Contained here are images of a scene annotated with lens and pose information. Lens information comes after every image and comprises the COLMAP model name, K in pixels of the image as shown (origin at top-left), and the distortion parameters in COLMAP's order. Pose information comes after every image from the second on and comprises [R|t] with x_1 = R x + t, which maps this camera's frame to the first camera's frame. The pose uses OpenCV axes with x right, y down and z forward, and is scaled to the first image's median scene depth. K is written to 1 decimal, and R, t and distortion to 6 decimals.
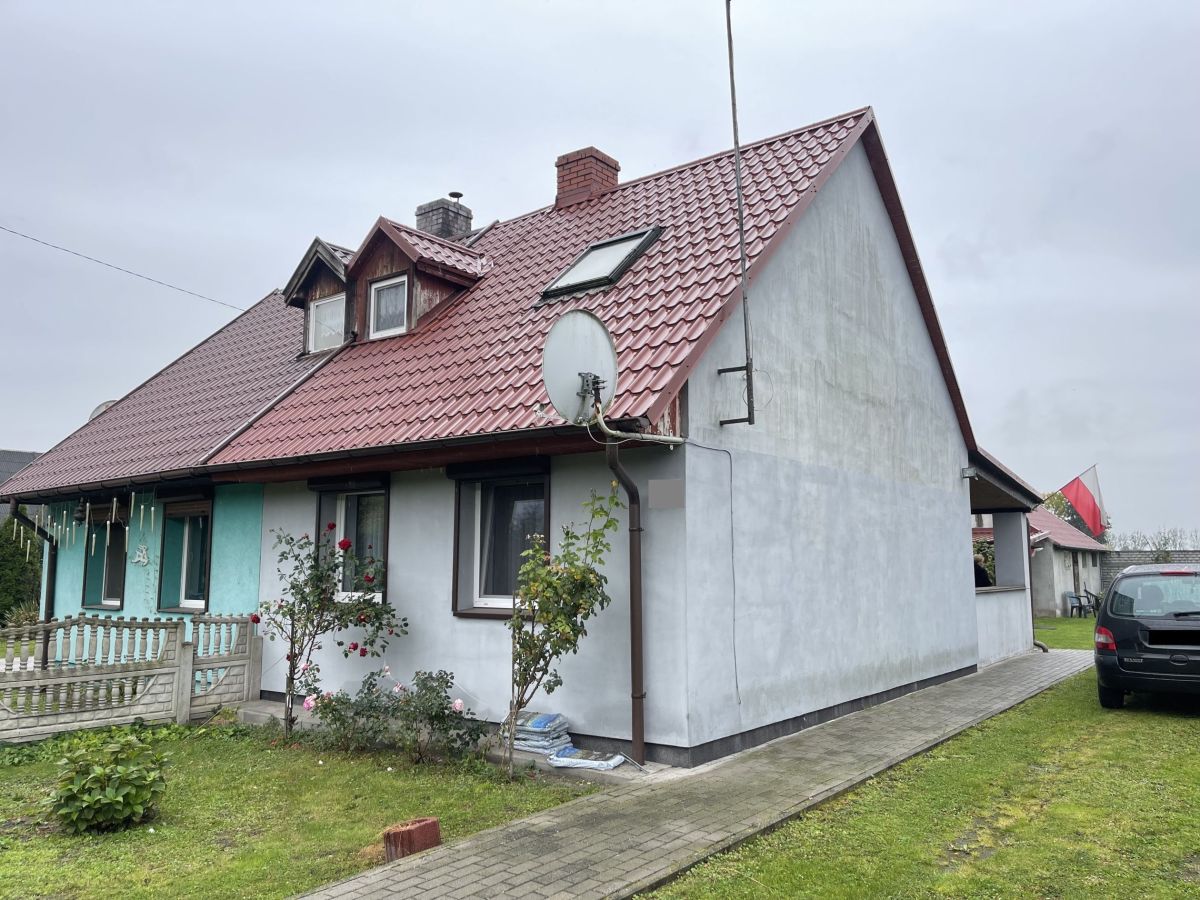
lens RADIAL K [[904.0, 0, 602.6], [0, 904.0, 450.5], [0, 0, 1]] dist [0.003913, 0.003512]
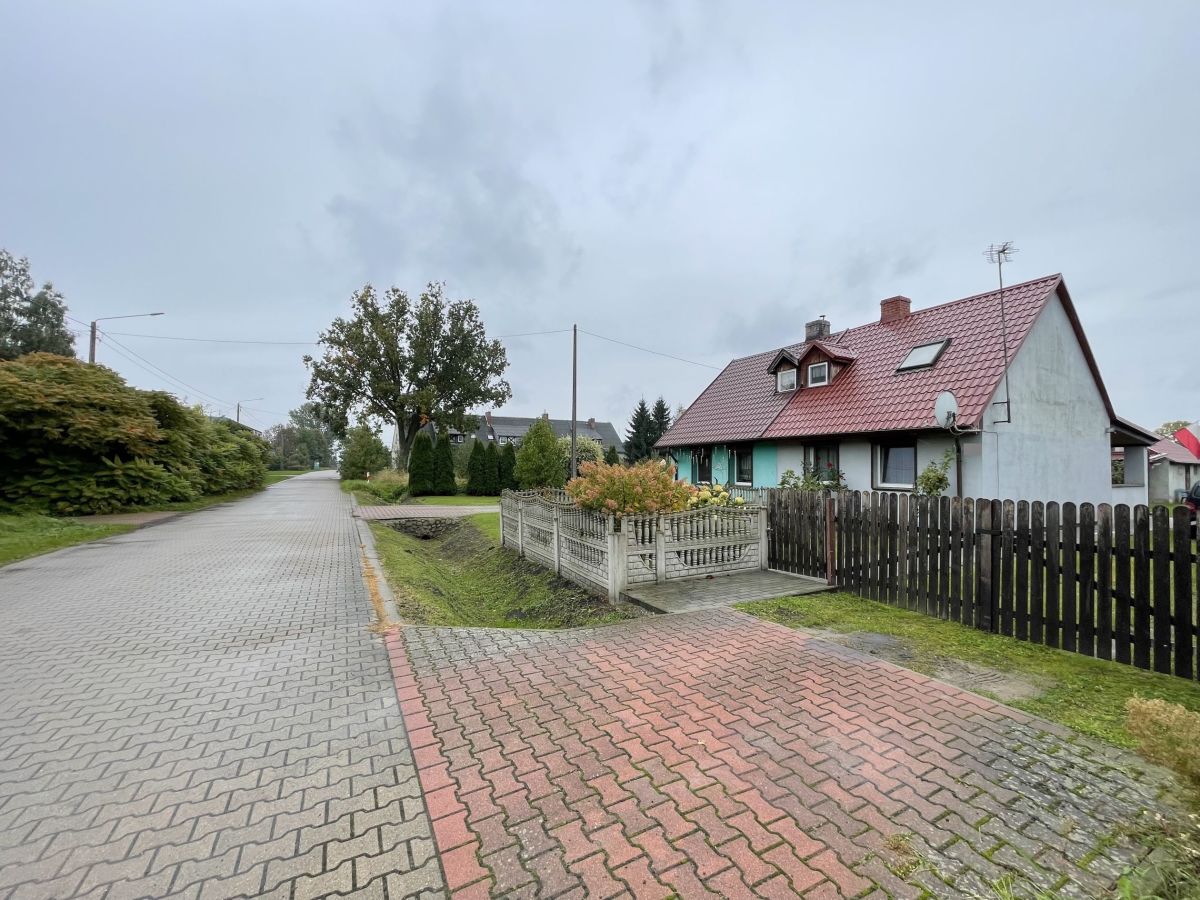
lens RADIAL K [[478.9, 0, 597.4], [0, 478.9, 452.9], [0, 0, 1]] dist [0.002911, -0.000134]
pose [[0.913472, -0.005010, -0.406872, -0.279867], [0.043529, 0.995389, 0.085470, -0.084988], [0.404568, -0.095785, 0.909478, -0.611601]]
